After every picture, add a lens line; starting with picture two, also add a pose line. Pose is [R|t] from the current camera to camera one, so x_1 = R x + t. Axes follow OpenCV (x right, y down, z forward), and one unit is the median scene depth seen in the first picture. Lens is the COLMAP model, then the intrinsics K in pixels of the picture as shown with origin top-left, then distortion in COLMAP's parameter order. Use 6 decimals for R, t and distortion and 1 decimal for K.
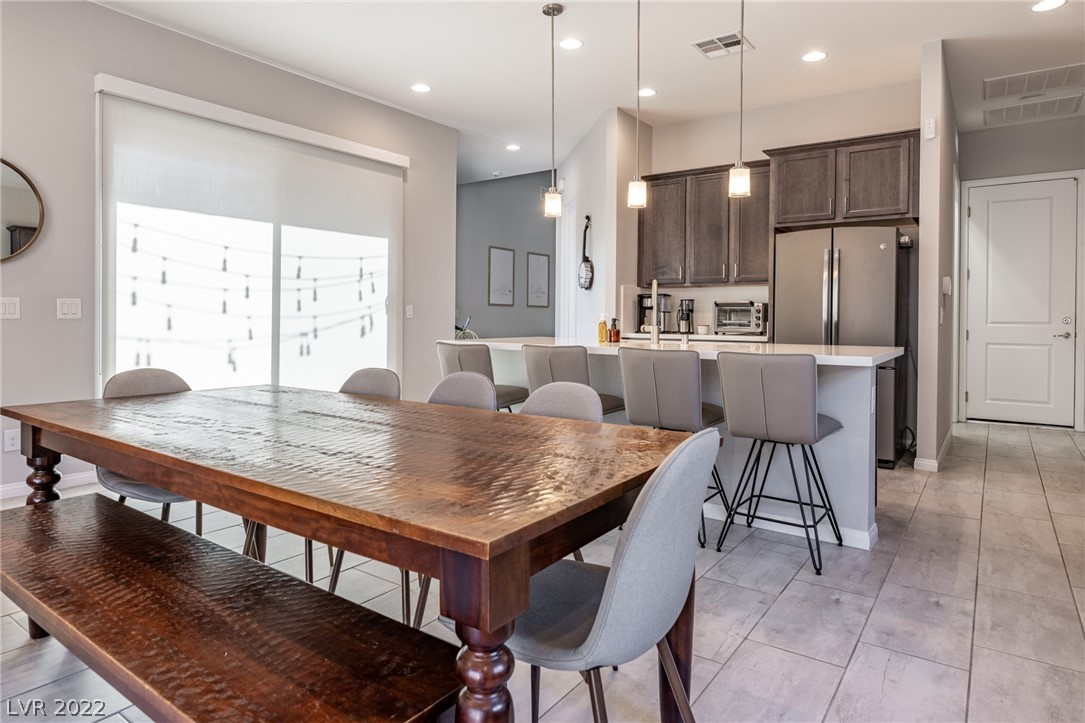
lens RADIAL K [[635.3, 0, 522.0], [0, 635.3, 327.3], [0, 0, 1]] dist [0.004450, 0.000150]
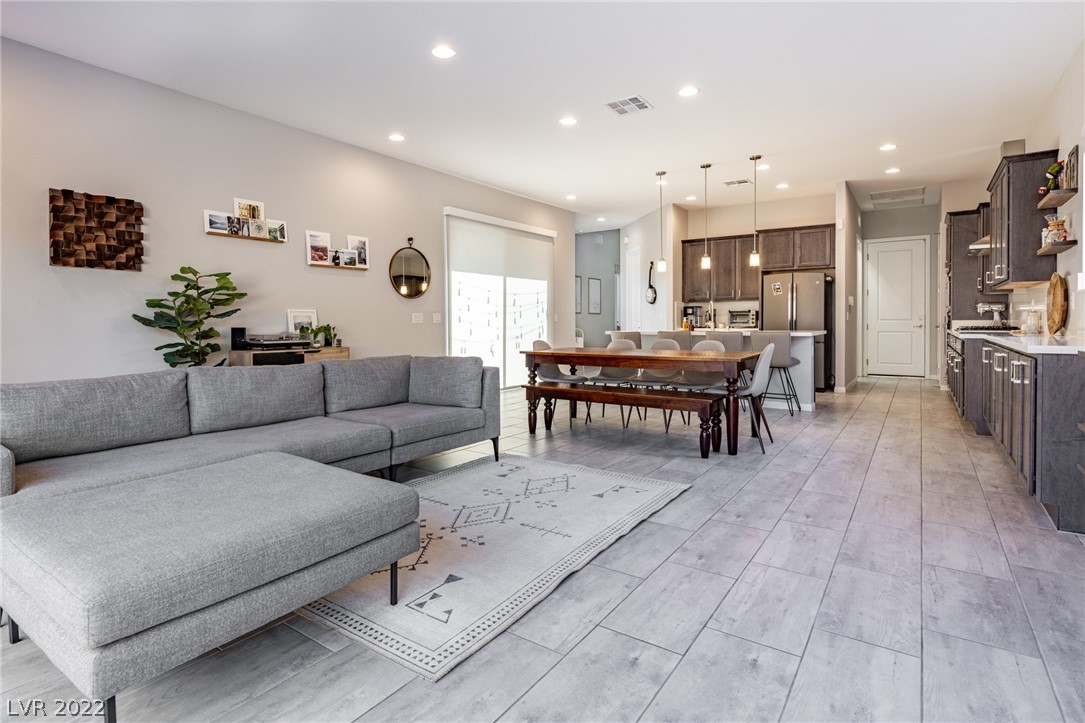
lens RADIAL K [[542.1, 0, 527.0], [0, 542.1, 336.1], [0, 0, 1]] dist [0.000918, -0.000023]
pose [[0.999807, -0.013689, 0.014110, -0.330493], [0.013561, 0.999866, 0.009184, 0.013466], [-0.014234, -0.008991, 0.999858, -0.613132]]
